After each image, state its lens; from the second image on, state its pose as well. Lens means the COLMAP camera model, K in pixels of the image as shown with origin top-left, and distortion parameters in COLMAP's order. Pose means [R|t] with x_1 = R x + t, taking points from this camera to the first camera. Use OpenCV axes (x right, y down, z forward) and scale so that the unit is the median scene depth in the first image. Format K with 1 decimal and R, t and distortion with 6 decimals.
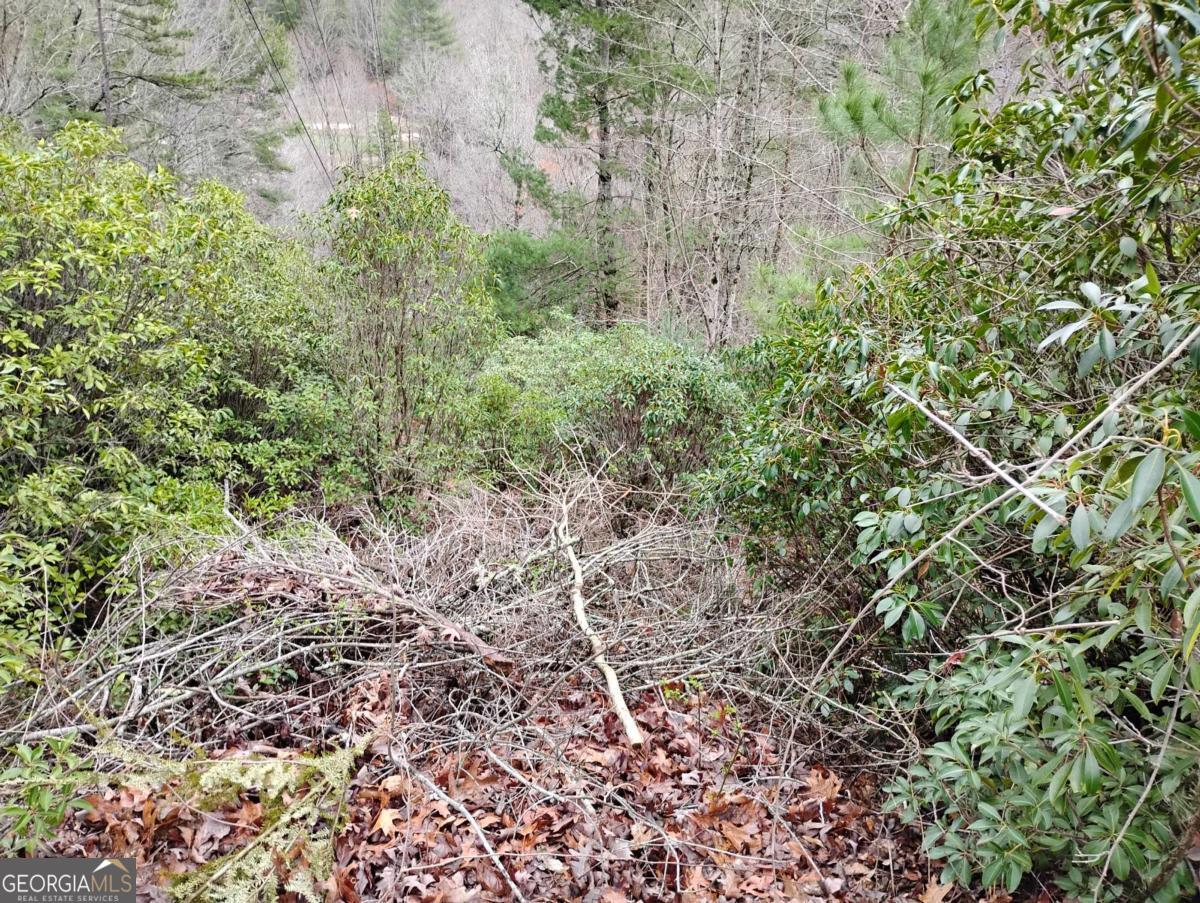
lens RADIAL K [[991.1, 0, 600.0], [0, 991.1, 451.5], [0, 0, 1]] dist [0.042447, -0.065835]
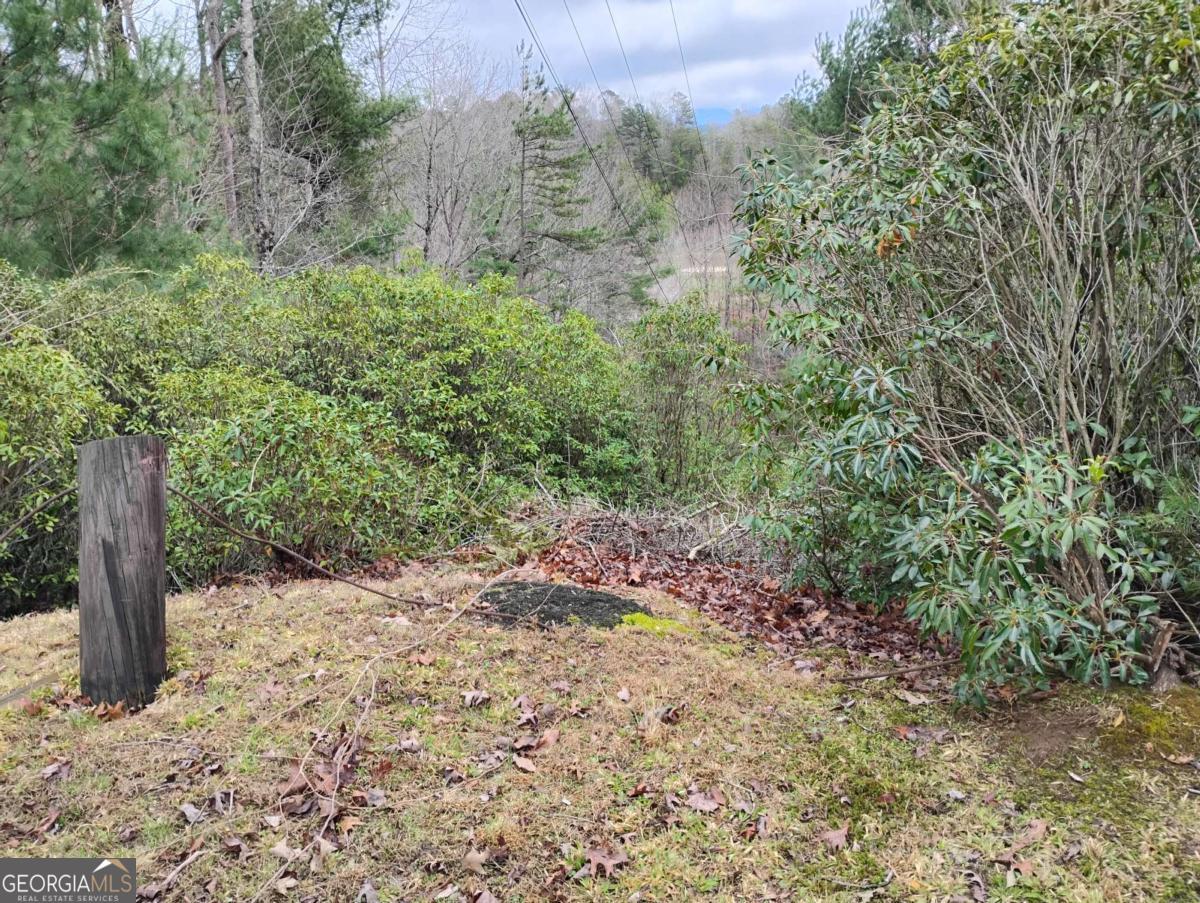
lens RADIAL K [[987.6, 0, 600.0], [0, 987.6, 451.5], [0, 0, 1]] dist [0.053617, 0.000968]
pose [[0.934494, 0.049325, -0.352546, 0.302705], [-0.095346, 0.988850, -0.114385, 0.167467], [0.342973, 0.140506, 0.928777, -0.534610]]
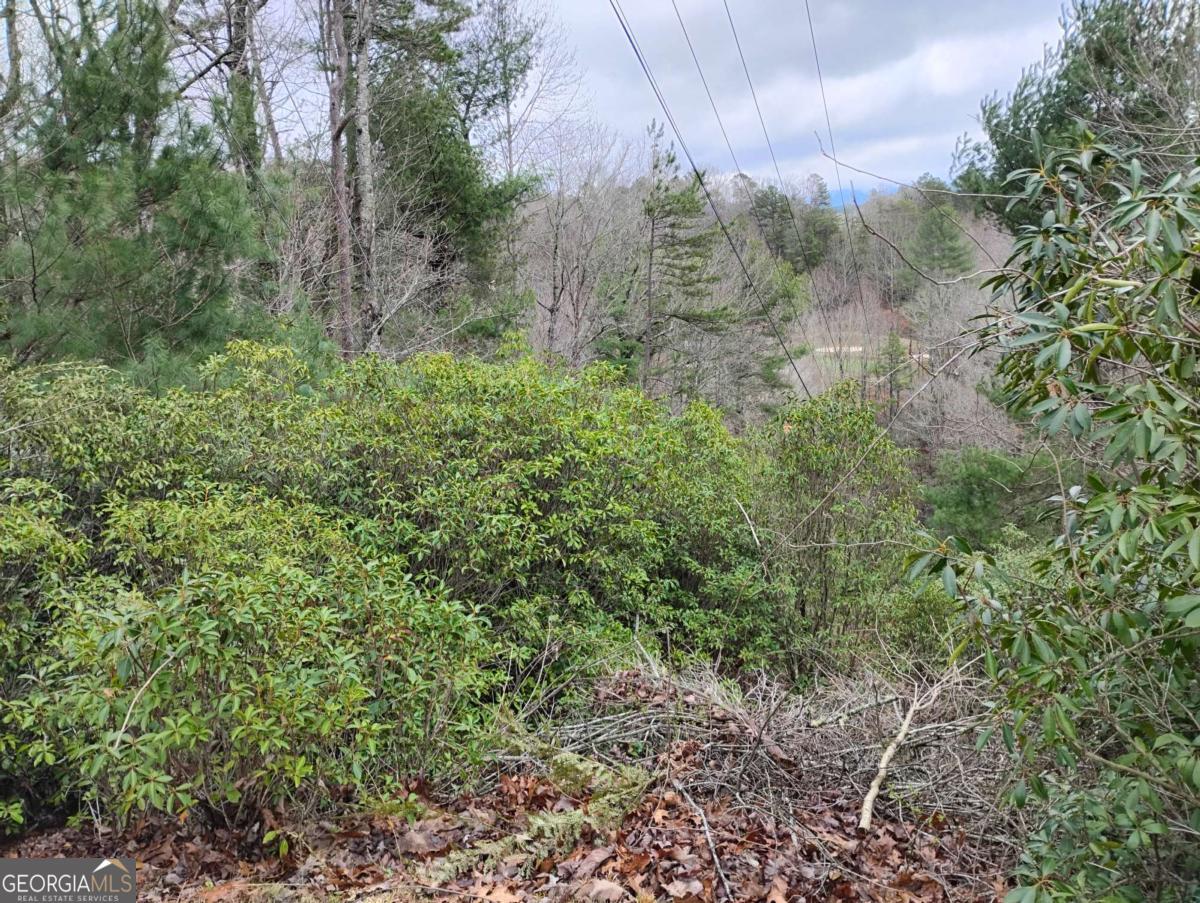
lens RADIAL K [[991.1, 0, 600.0], [0, 991.1, 451.5], [0, 0, 1]] dist [0.042447, -0.065835]
pose [[0.880551, 0.036514, -0.472543, 0.172790], [-0.135340, 0.974885, -0.176866, 0.045677], [0.454217, 0.219693, 0.863378, -0.205200]]
